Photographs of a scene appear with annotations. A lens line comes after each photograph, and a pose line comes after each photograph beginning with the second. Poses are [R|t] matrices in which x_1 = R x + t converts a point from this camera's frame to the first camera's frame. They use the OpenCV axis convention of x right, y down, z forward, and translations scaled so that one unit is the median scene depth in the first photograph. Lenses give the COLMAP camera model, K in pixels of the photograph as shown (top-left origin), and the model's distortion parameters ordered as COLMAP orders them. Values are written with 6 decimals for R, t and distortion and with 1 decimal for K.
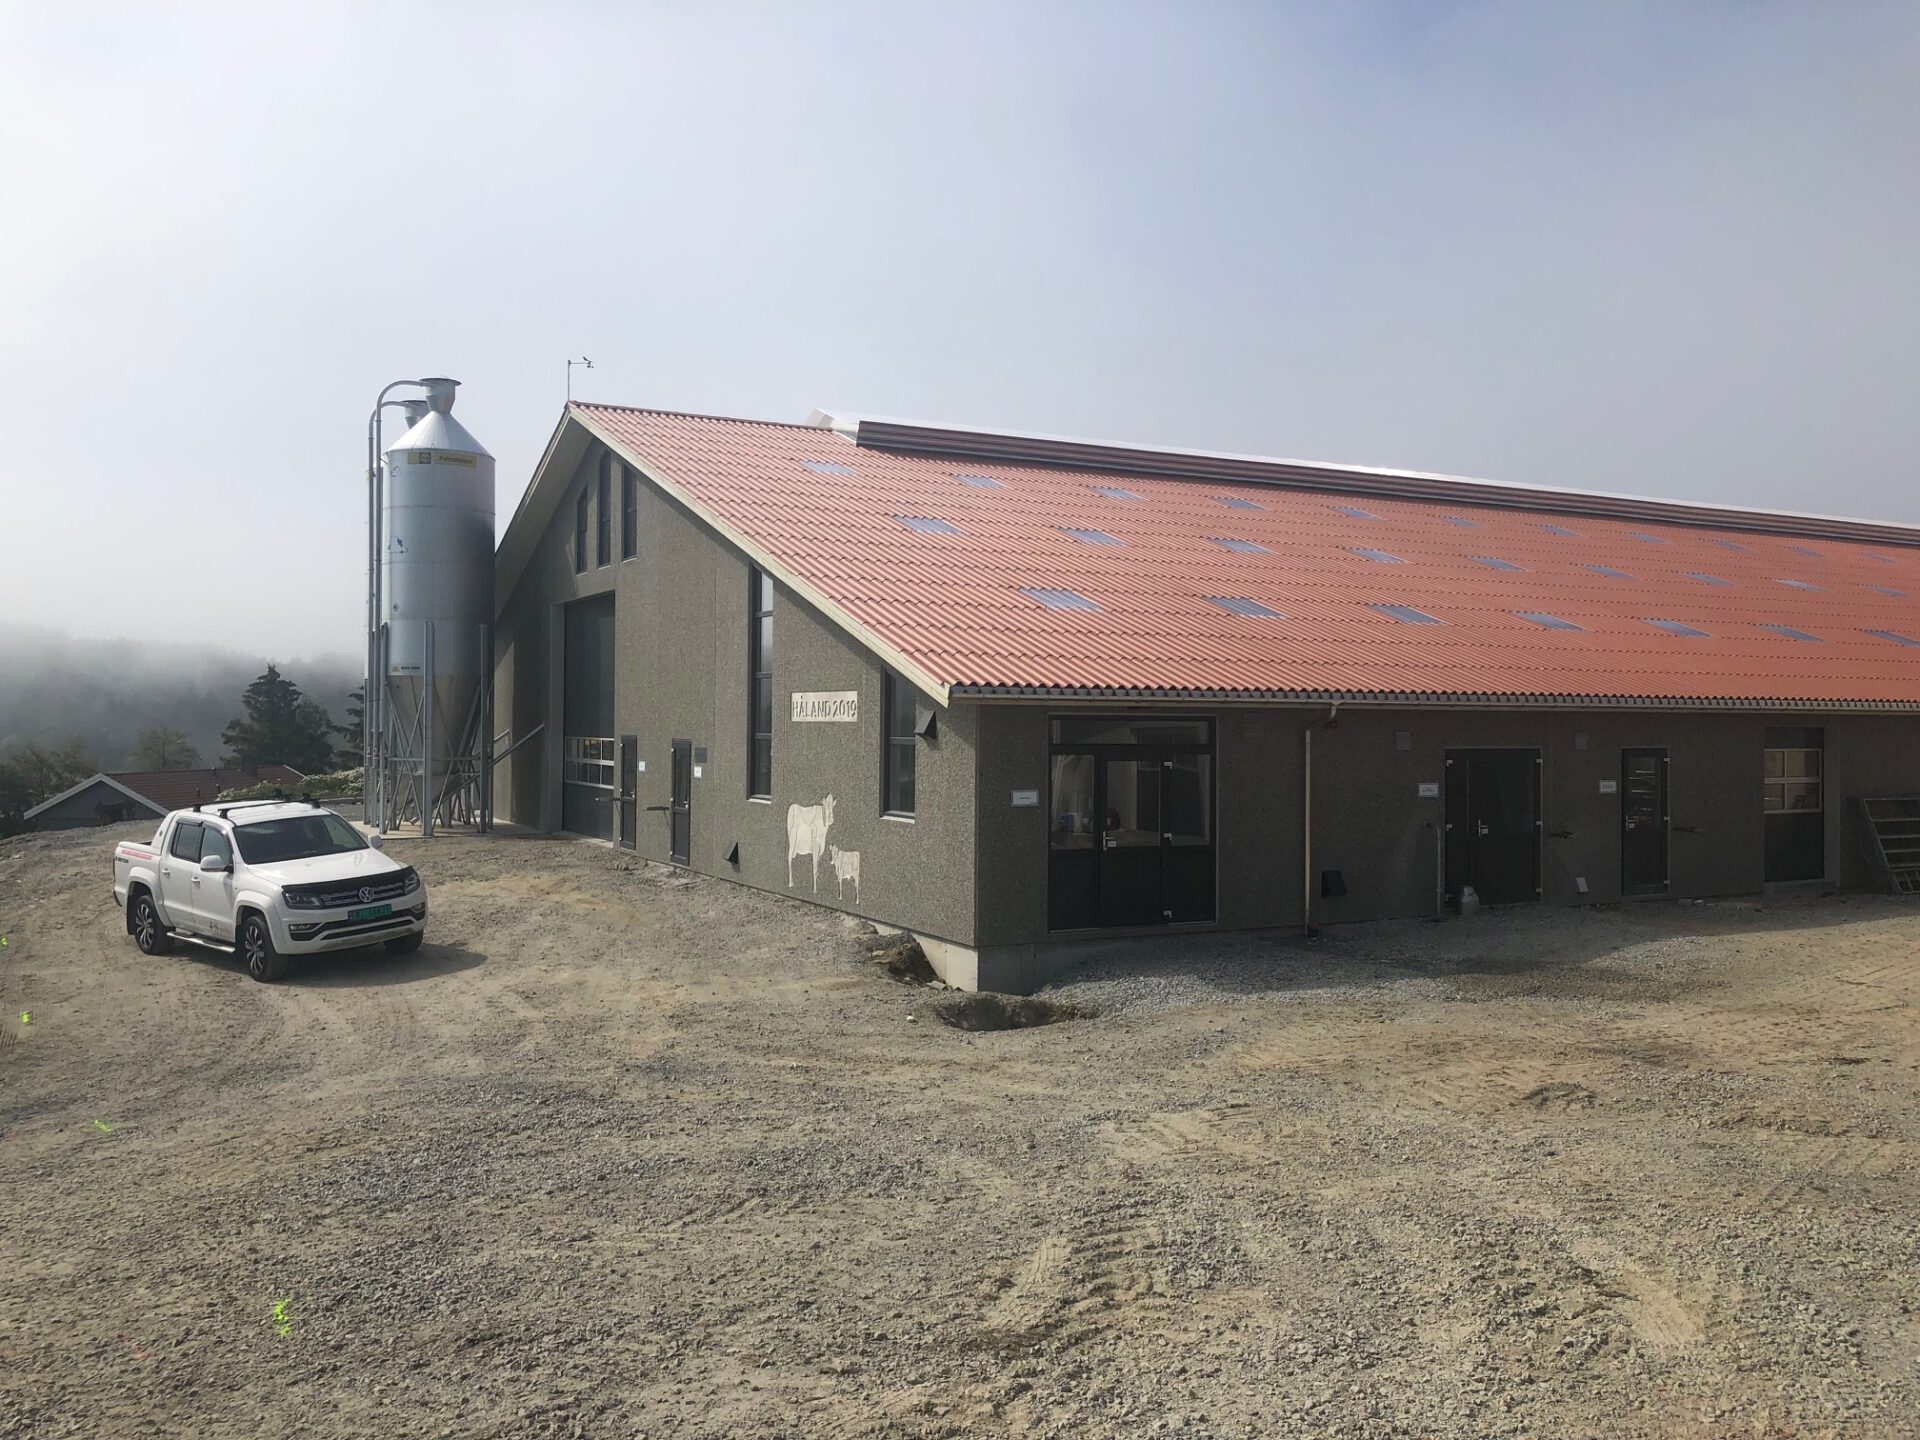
lens RADIAL K [[1562.1, 0, 960.0], [0, 1562.1, 720.0], [0, 0, 1]] dist [0.006023, 0.001473]
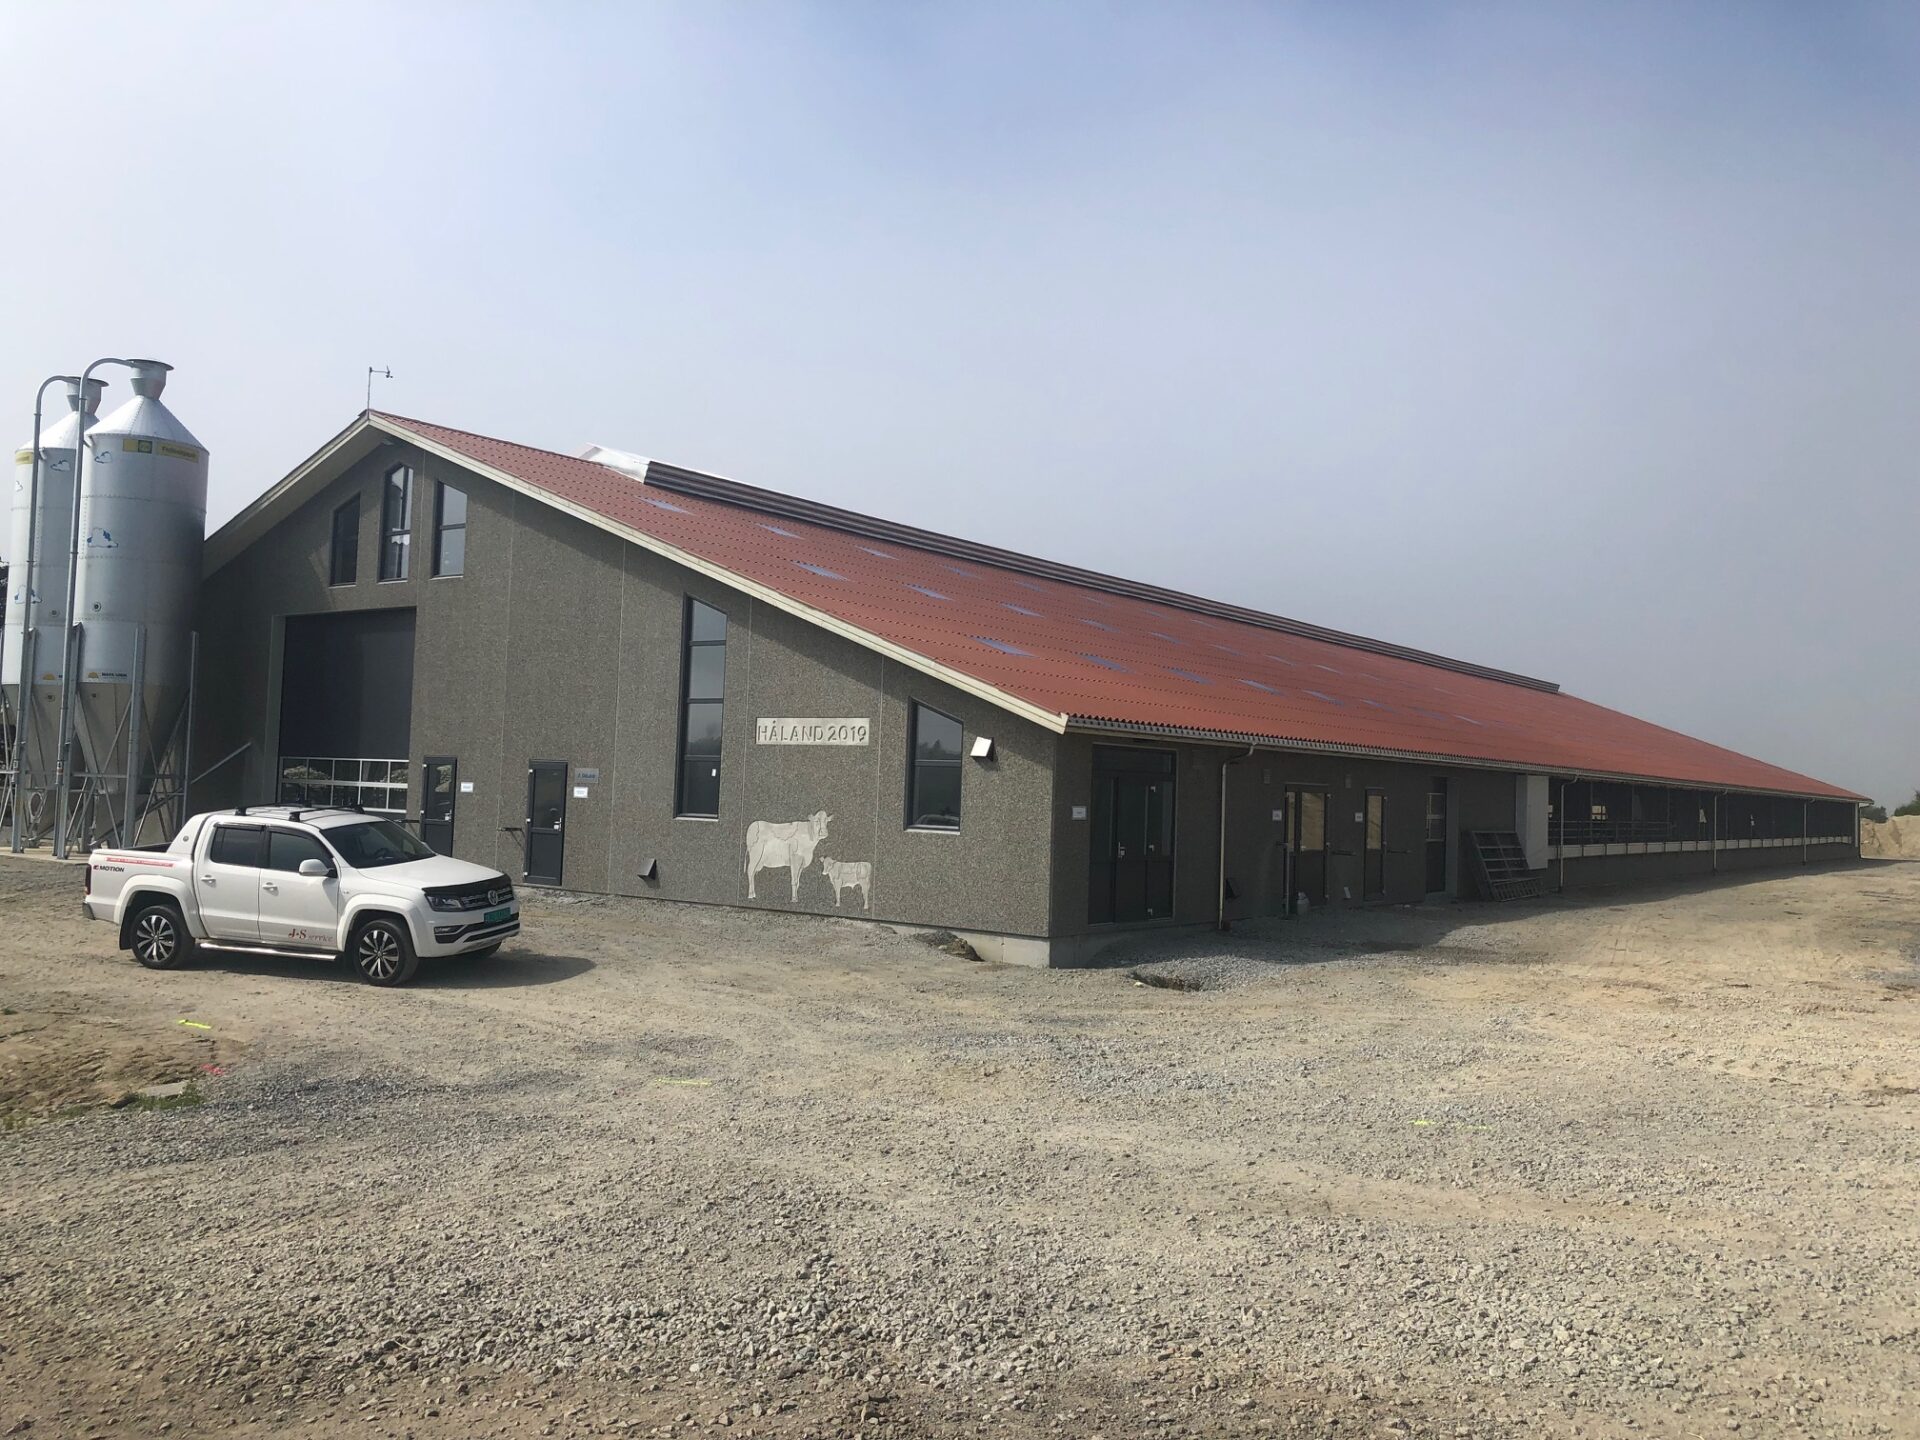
lens RADIAL K [[1562.1, 0, 960.0], [0, 1562.1, 720.0], [0, 0, 1]] dist [0.006023, 0.001473]
pose [[0.903999, 0.042679, 0.425399, -0.481084], [-0.027689, 0.998760, -0.041362, 0.027130], [-0.426637, 0.025612, 0.904060, -0.038001]]
